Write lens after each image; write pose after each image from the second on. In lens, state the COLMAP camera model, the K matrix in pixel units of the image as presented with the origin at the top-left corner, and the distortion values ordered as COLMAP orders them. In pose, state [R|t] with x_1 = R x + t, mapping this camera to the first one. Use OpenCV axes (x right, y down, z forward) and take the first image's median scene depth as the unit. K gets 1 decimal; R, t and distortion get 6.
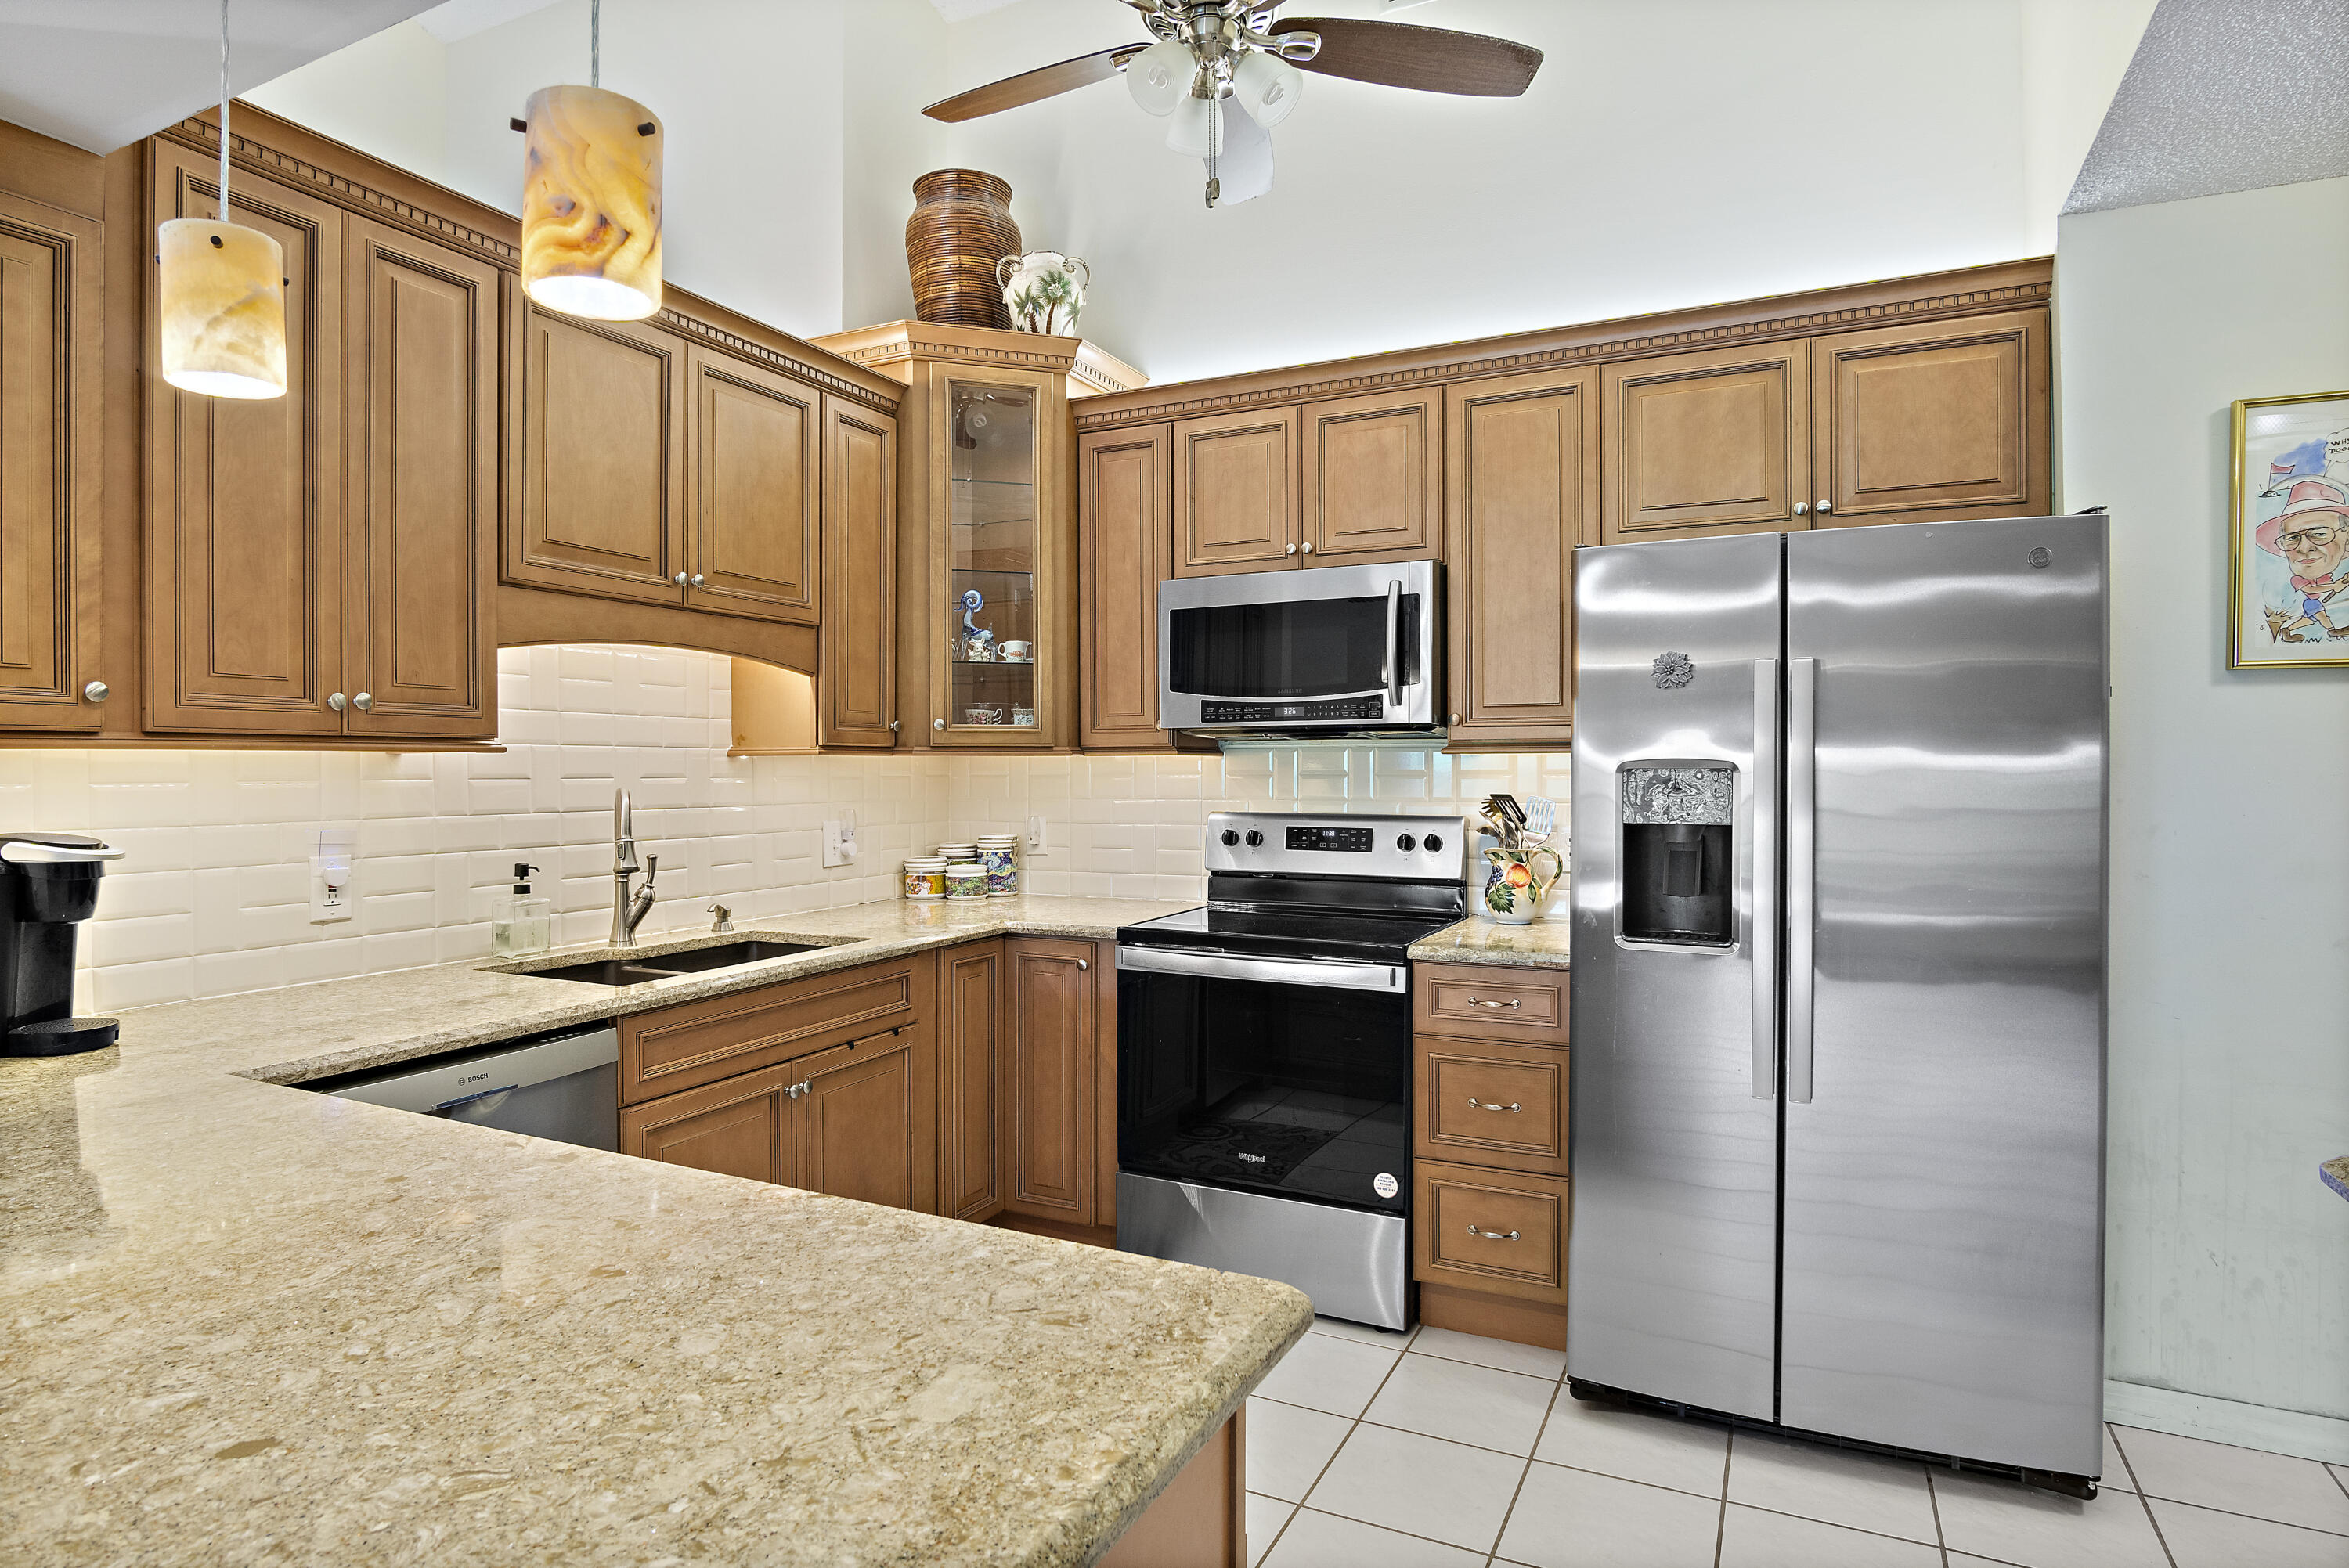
lens RADIAL K [[1287.6, 0, 1158.2], [0, 1287.6, 788.5], [0, 0, 1]] dist [-0.030716, 0.004163]
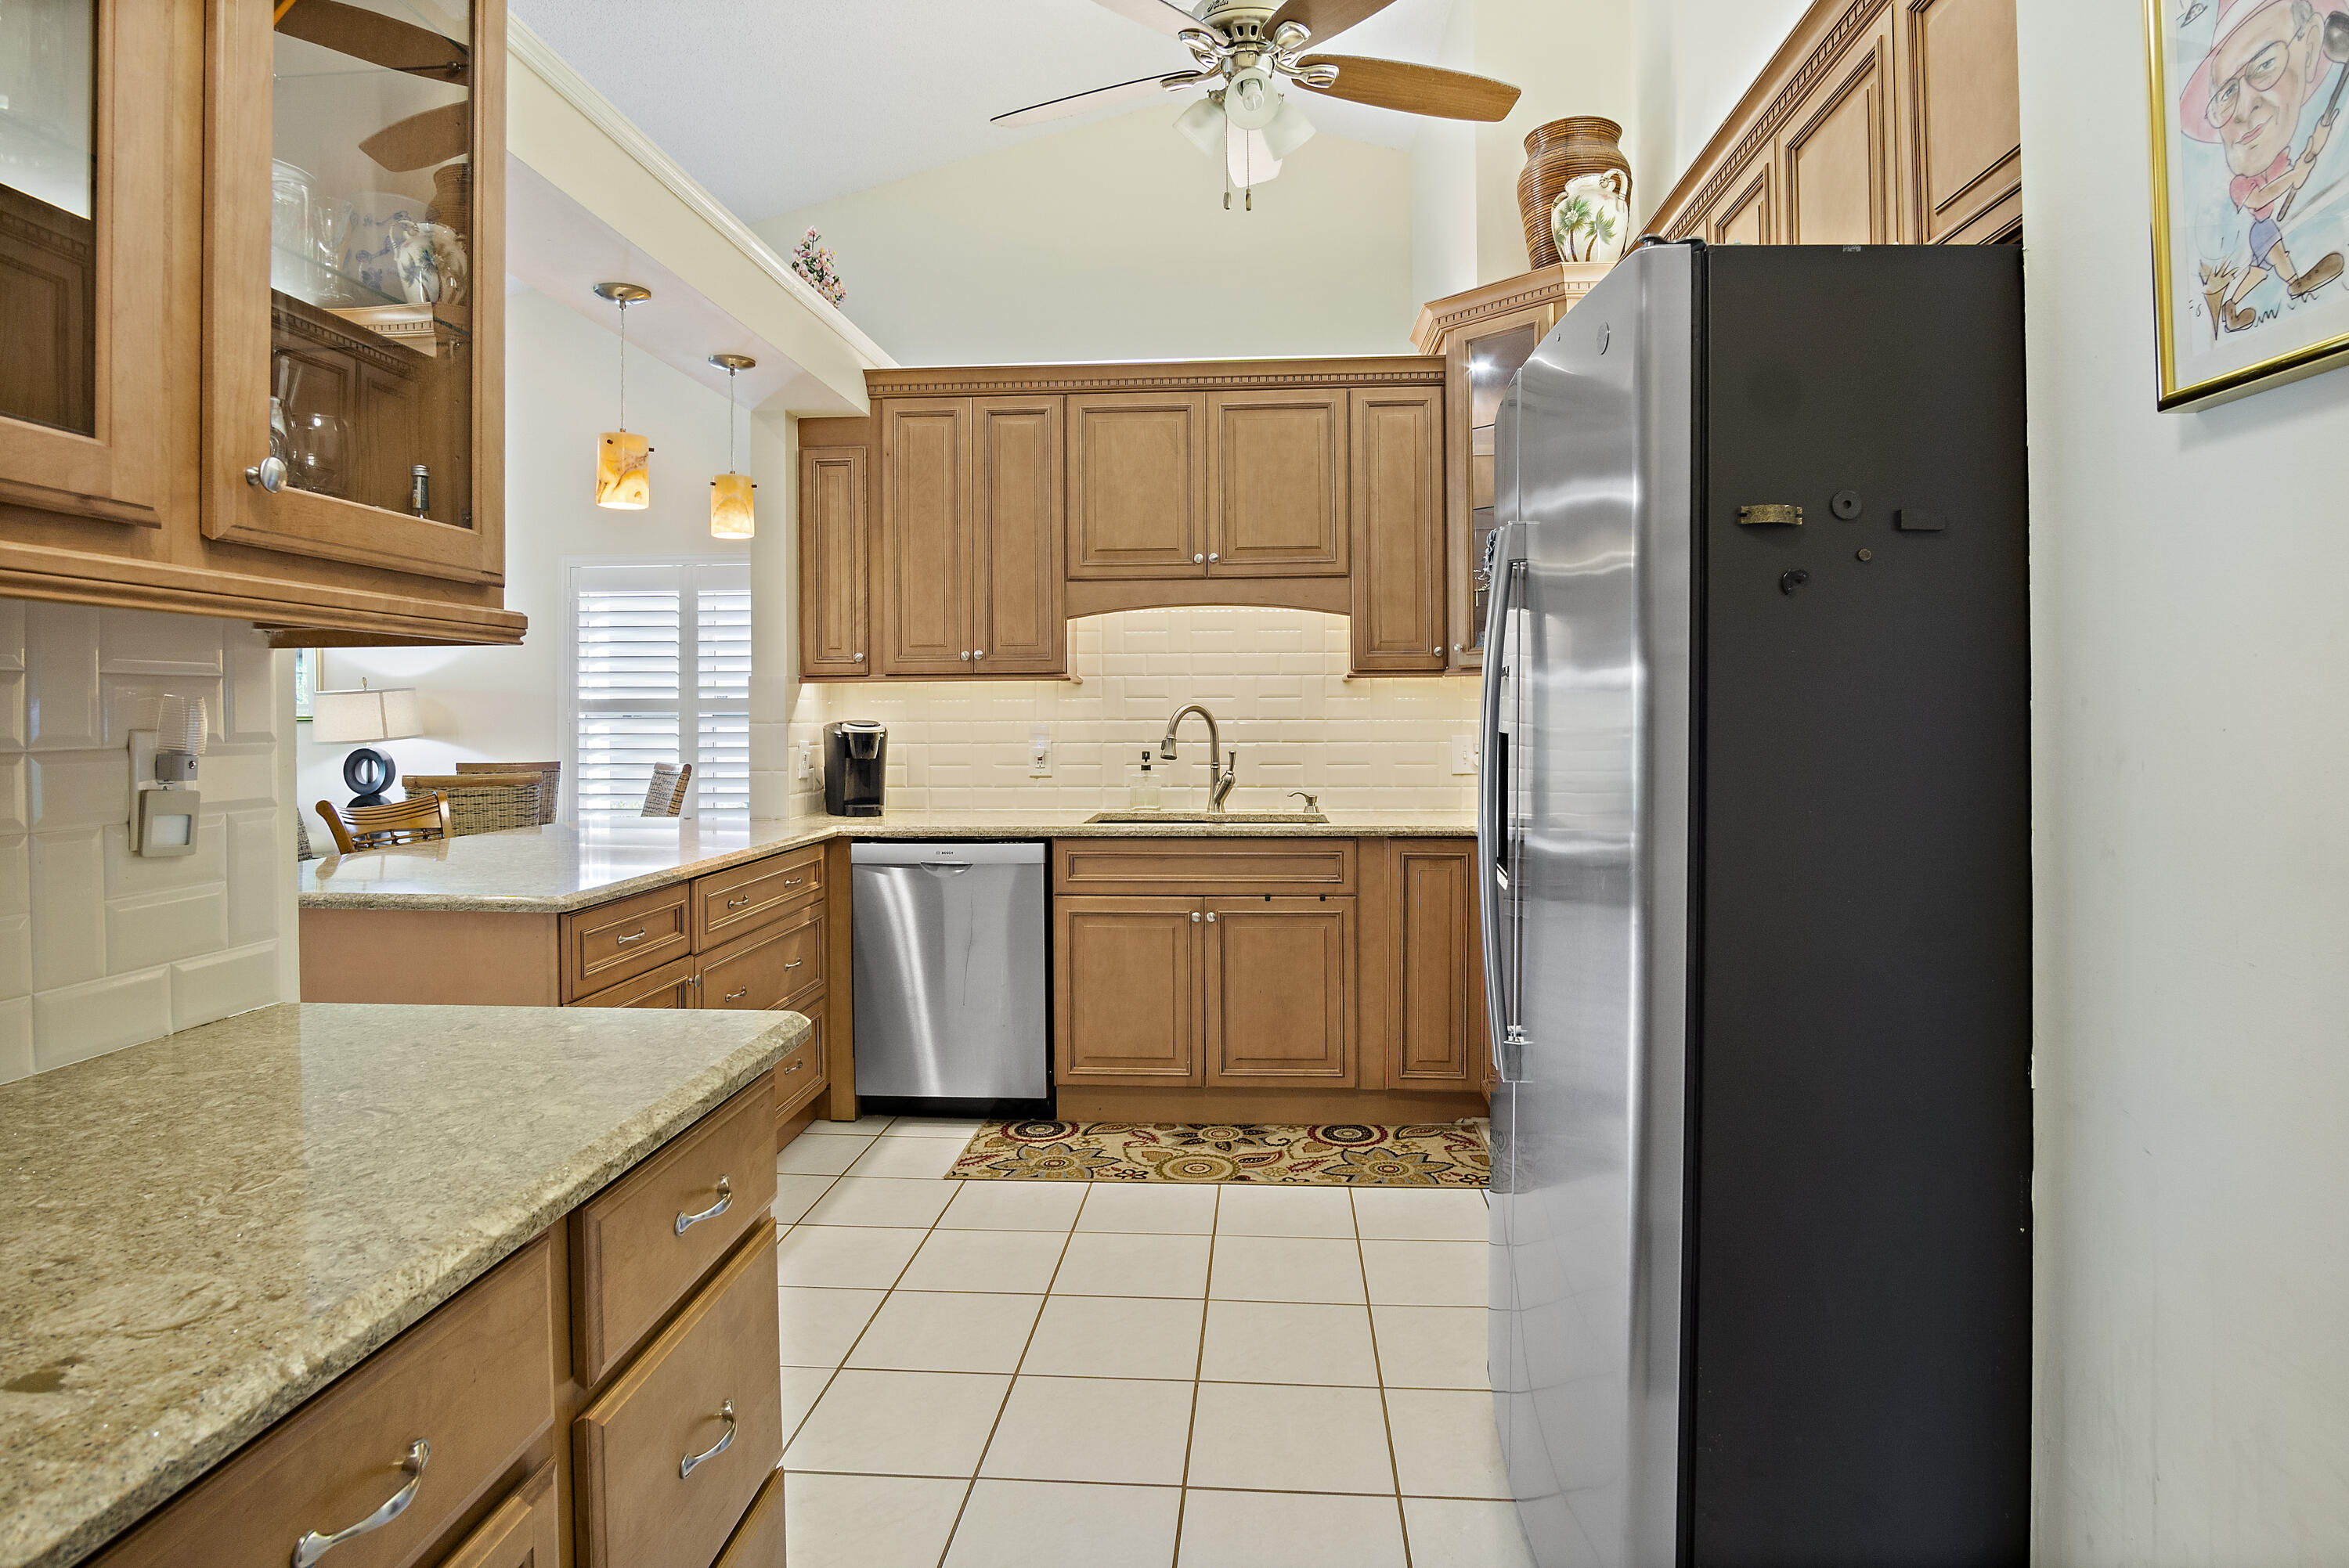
lens RADIAL K [[1310.7, 0, 1181.2], [0, 1310.7, 712.6], [0, 0, 1]] dist [-0.026527, 0.001949]
pose [[0.378704, -0.000697, -0.925517, 1.138675], [-0.009499, 0.999944, -0.004640, 0.020511], [0.925469, 0.010549, 0.378677, 0.482040]]
